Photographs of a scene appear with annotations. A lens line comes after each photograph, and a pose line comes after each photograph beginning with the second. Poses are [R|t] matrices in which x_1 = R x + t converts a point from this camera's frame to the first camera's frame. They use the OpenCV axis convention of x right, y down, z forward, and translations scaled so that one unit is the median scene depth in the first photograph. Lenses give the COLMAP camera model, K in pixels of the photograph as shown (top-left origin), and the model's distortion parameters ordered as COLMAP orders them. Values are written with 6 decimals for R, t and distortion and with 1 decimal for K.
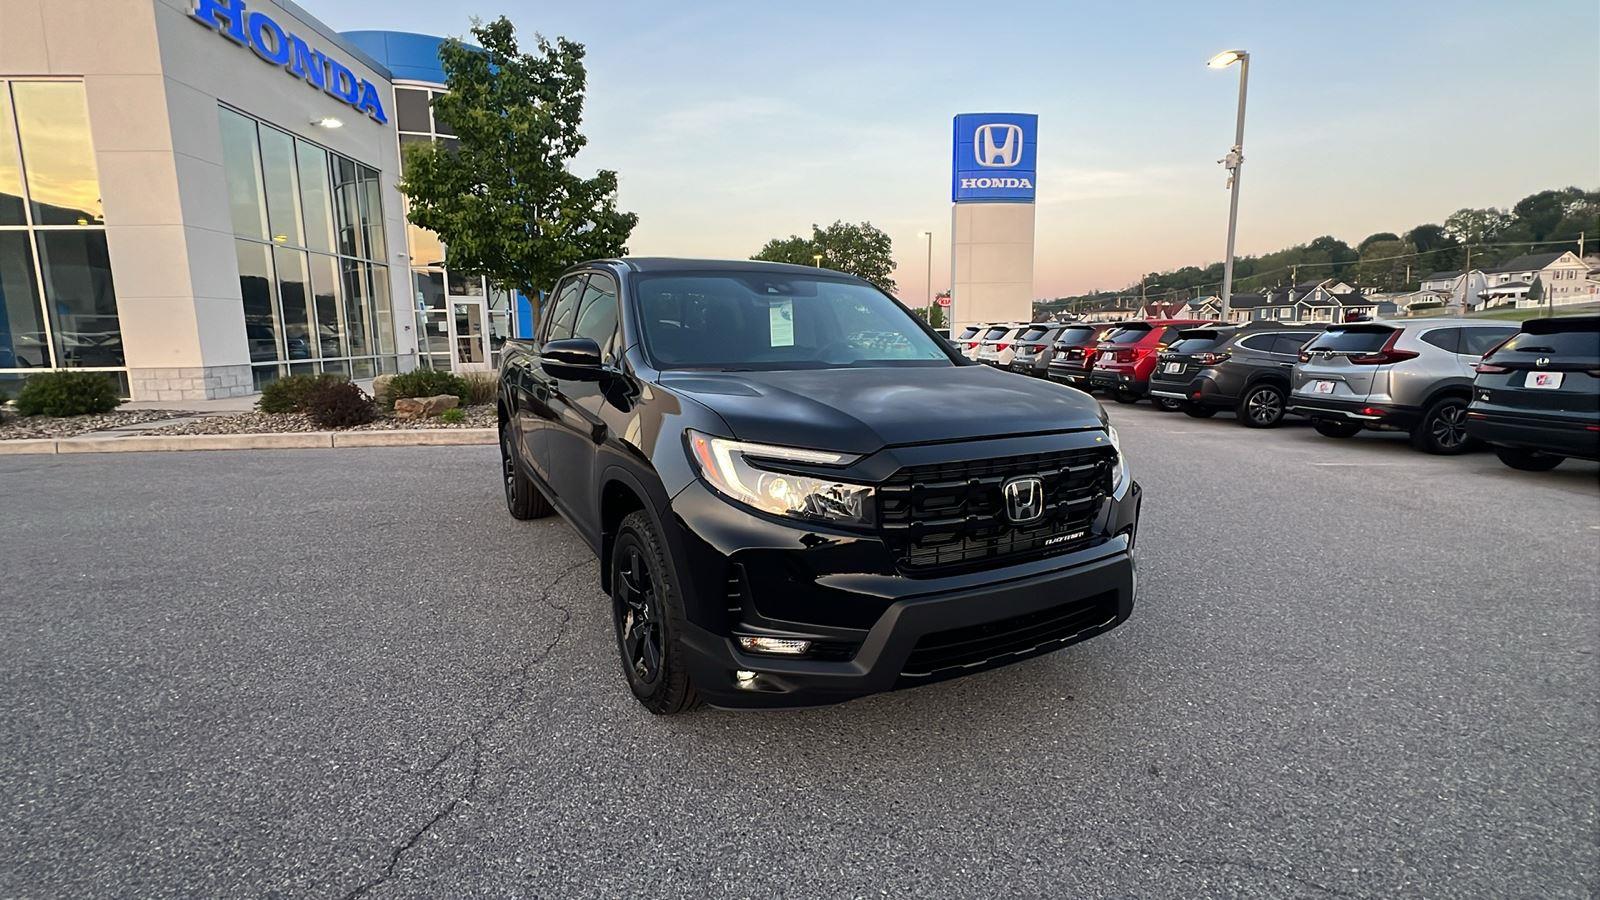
lens RADIAL K [[735.6, 0, 788.6], [0, 735.6, 441.6], [0, 0, 1]] dist [-0.004381, 0.001279]
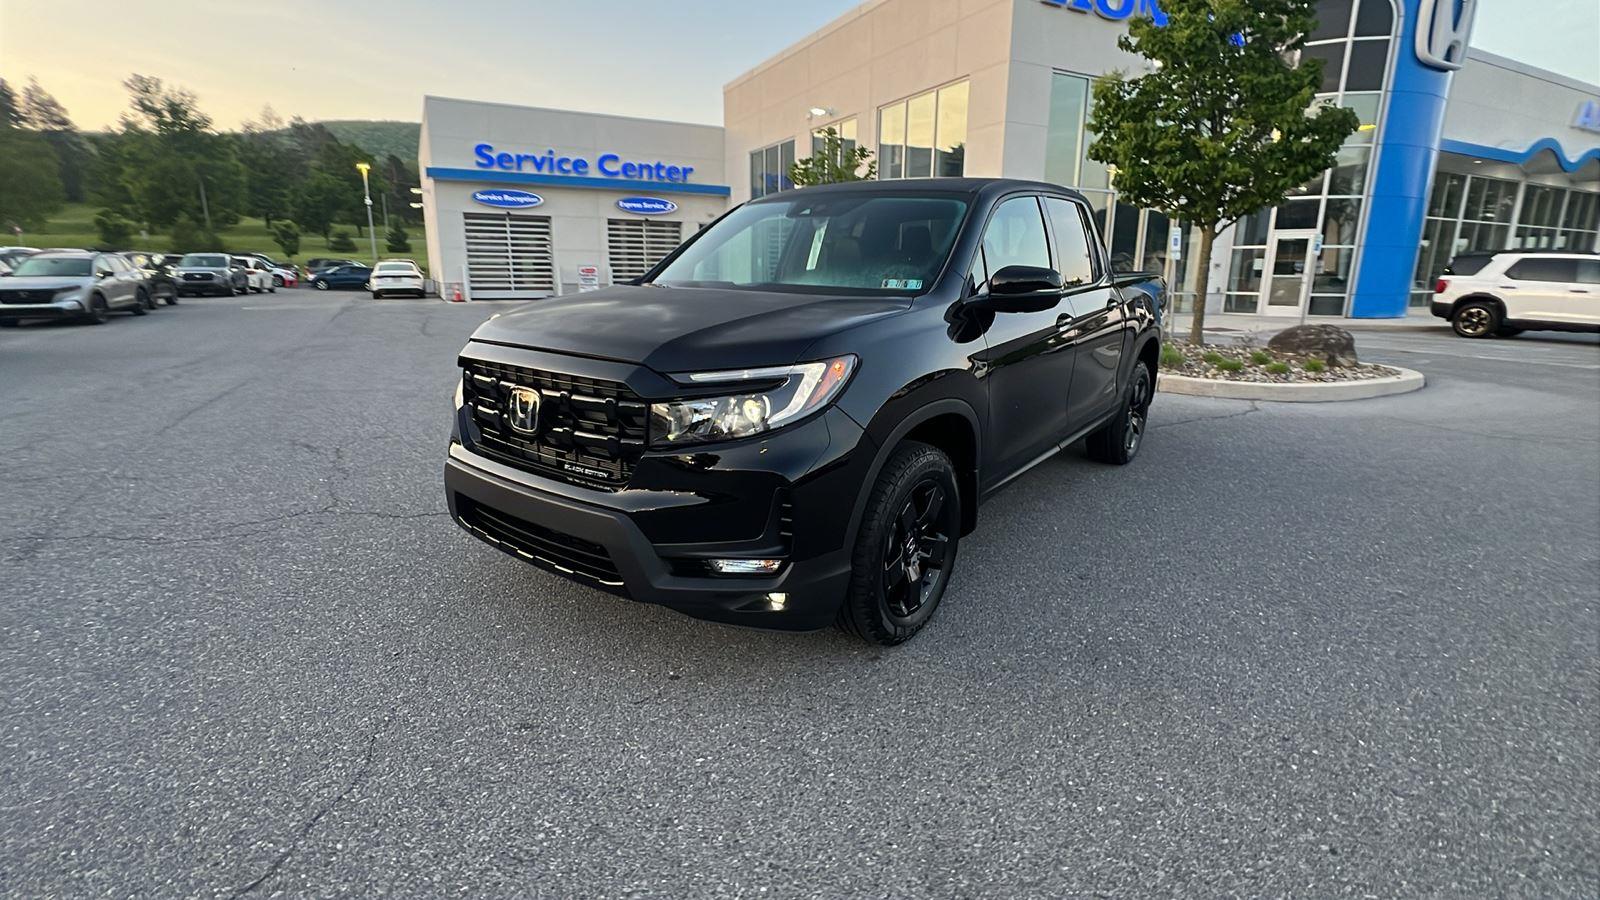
lens RADIAL K [[735.6, 0, 790.3], [0, 735.6, 441.0], [0, 0, 1]] dist [-0.004381, 0.001279]
pose [[0.400880, 0.215959, -0.890313, 0.227735], [-0.147470, 0.974357, 0.169945, -0.017853], [0.904183, 0.063167, 0.422448, 0.146602]]
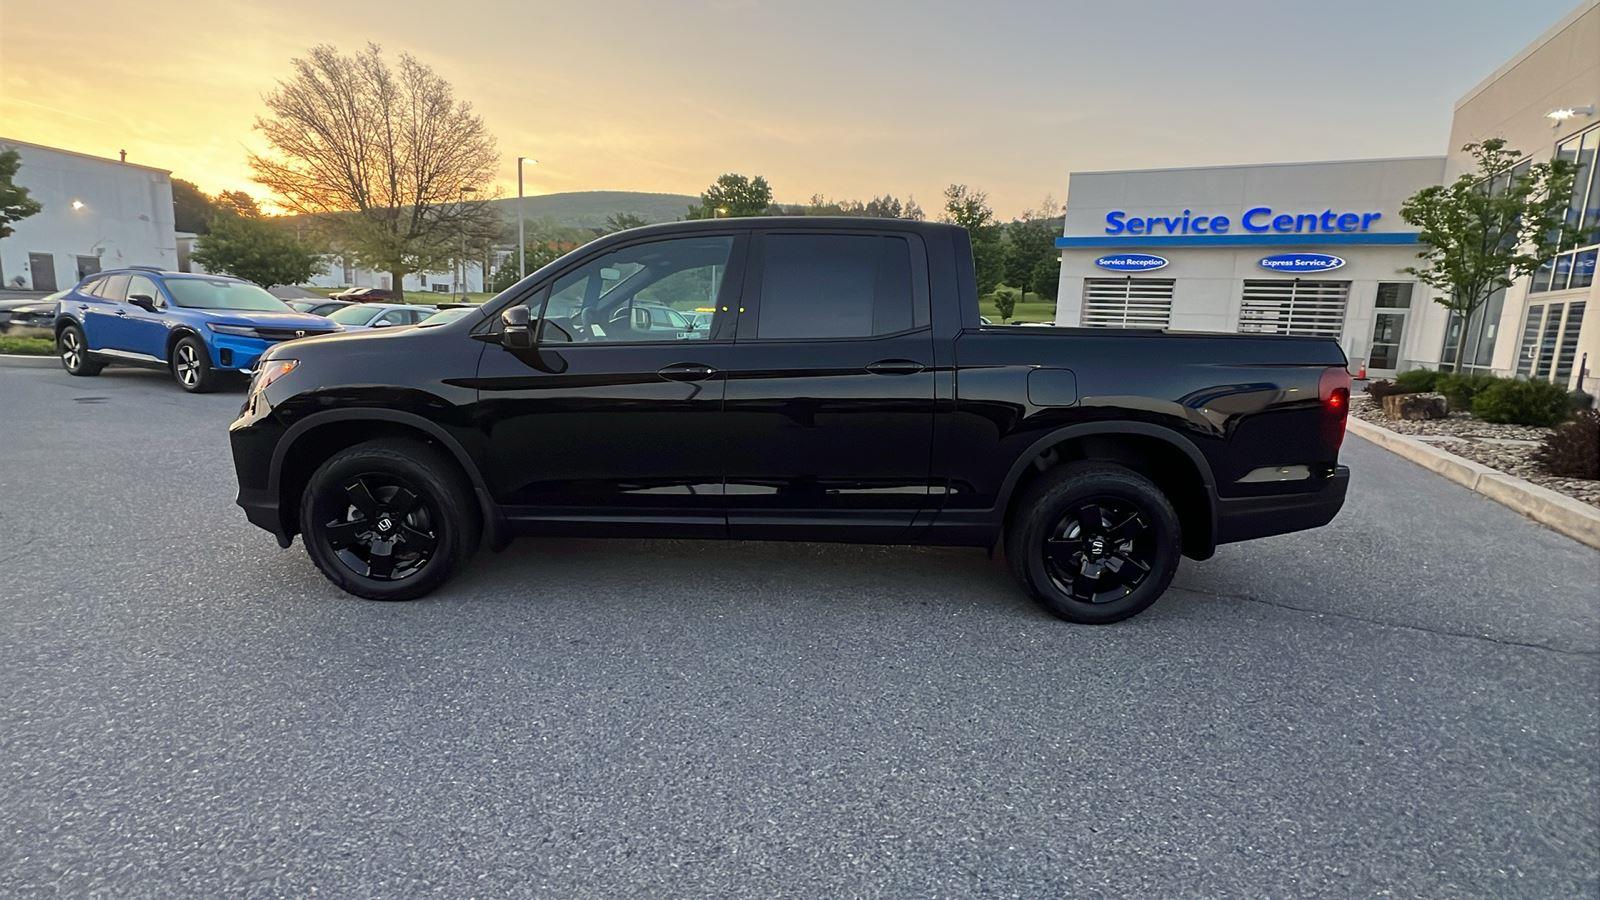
lens RADIAL K [[735.6, 0, 793.8], [0, 735.6, 436.7], [0, 0, 1]] dist [-0.004381, 0.001279]
pose [[-0.490482, 0.125298, -0.862396, 0.210258], [-0.162875, 0.958991, 0.231966, -0.066408], [0.856095, 0.254238, -0.449960, 0.472490]]
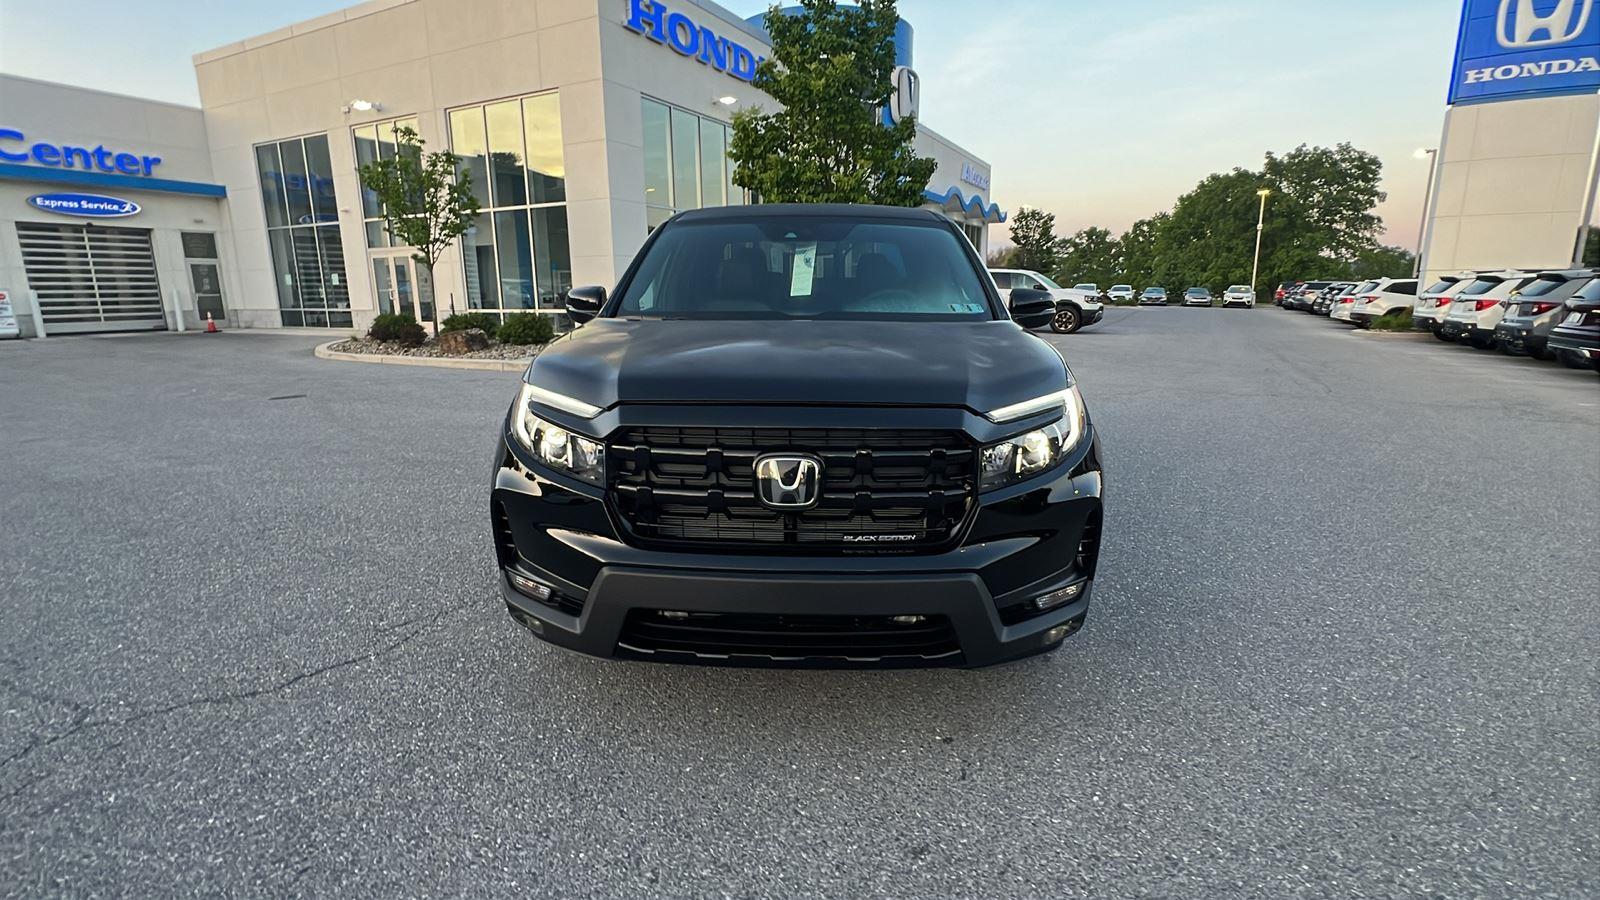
lens RADIAL K [[735.6, 0, 792.1], [0, 735.6, 443.5], [0, 0, 1]] dist [-0.004381, 0.001279]
pose [[0.856220, 0.108329, -0.505126, 0.120435], [-0.074875, 0.993465, 0.086140, -0.005683], [0.511157, -0.035934, 0.858736, 0.046942]]
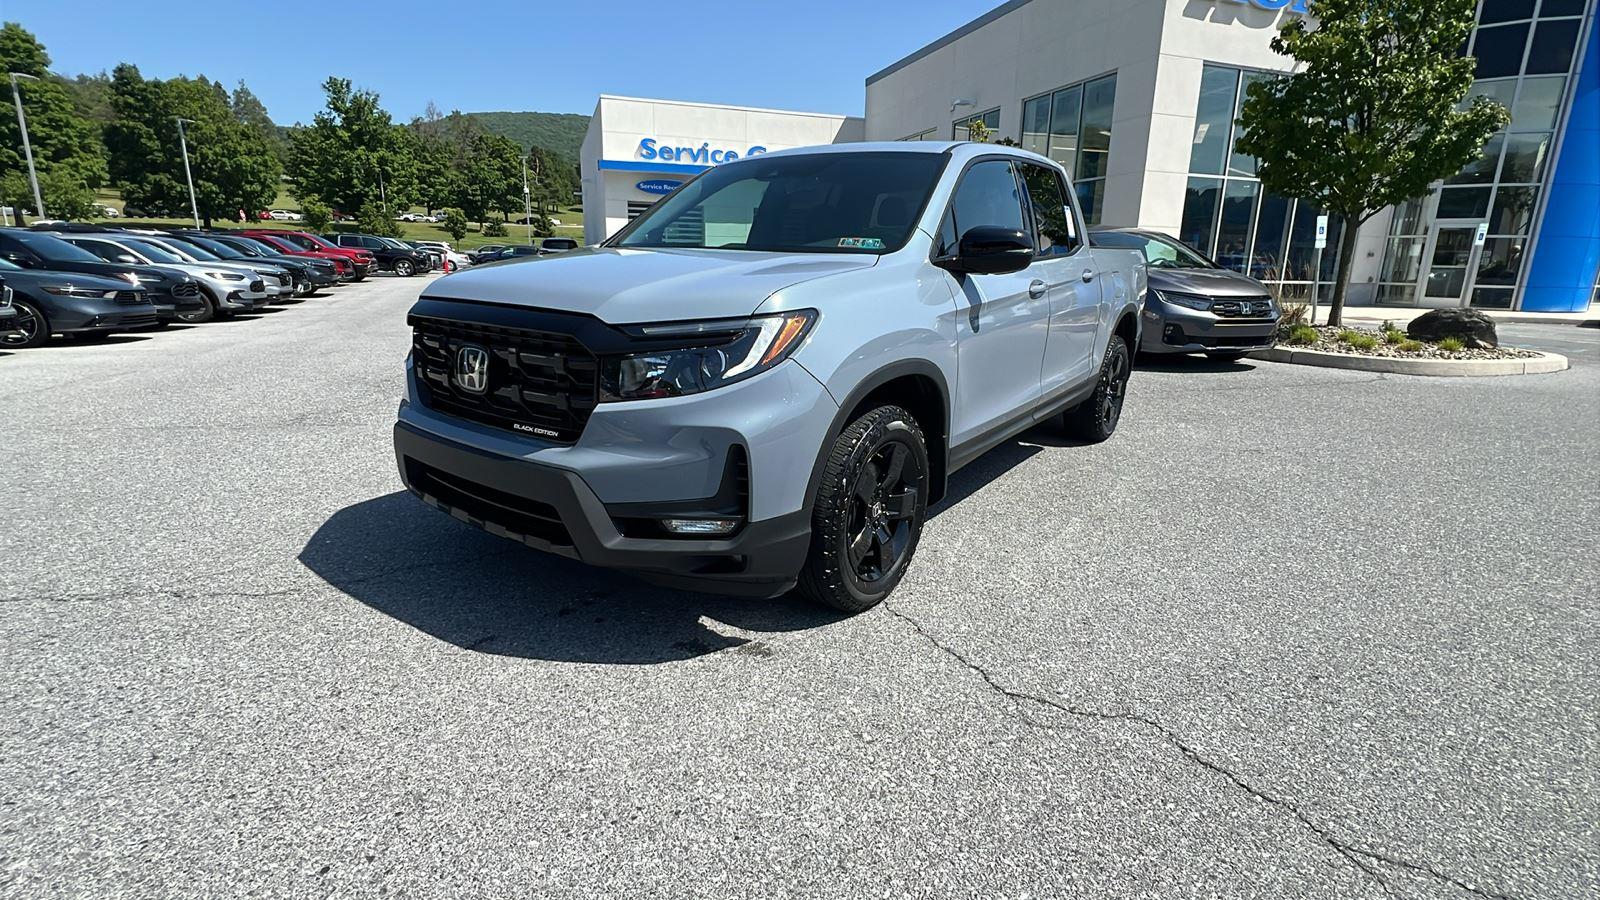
lens RADIAL K [[735.6, 0, 792.3], [0, 735.6, 445.2], [0, 0, 1]] dist [-0.004381, 0.001279]
pose [[0.259957, 0.250170, -0.932651, 0.328676], [-0.164448, 0.963217, 0.212533, 0.004059], [0.951514, 0.098124, 0.291535, 0.051787]]
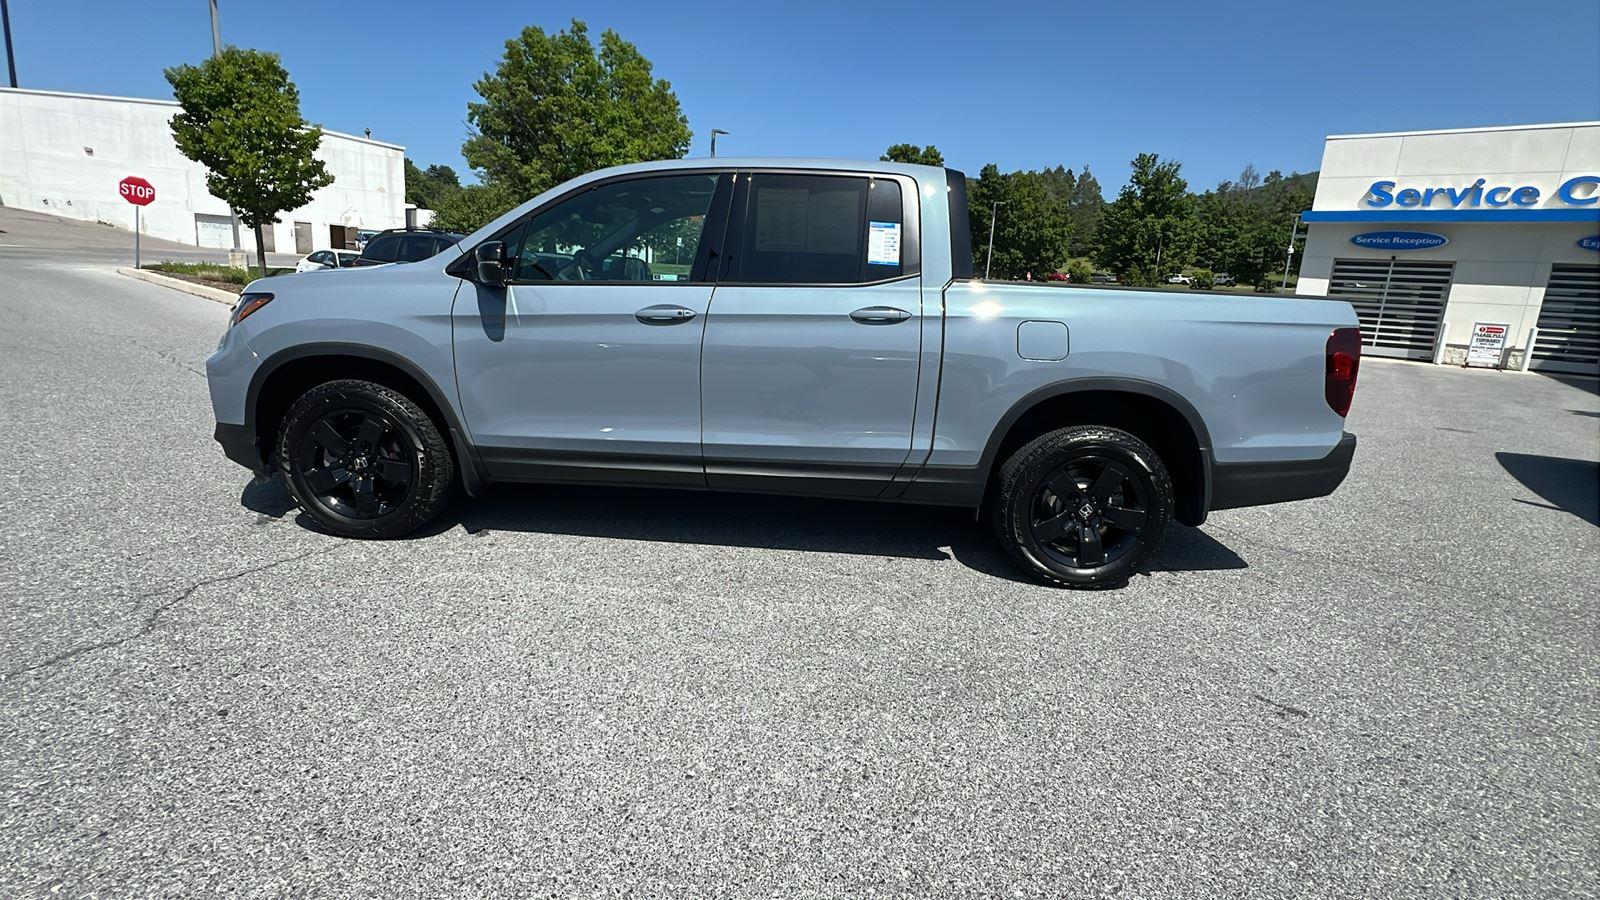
lens RADIAL K [[735.6, 0, 796.4], [0, 735.6, 441.6], [0, 0, 1]] dist [-0.004381, 0.001279]
pose [[-0.650264, 0.123038, -0.749679, 0.249072], [-0.169355, 0.938490, 0.300923, -0.044283], [0.740591, 0.322641, -0.589430, 0.365595]]
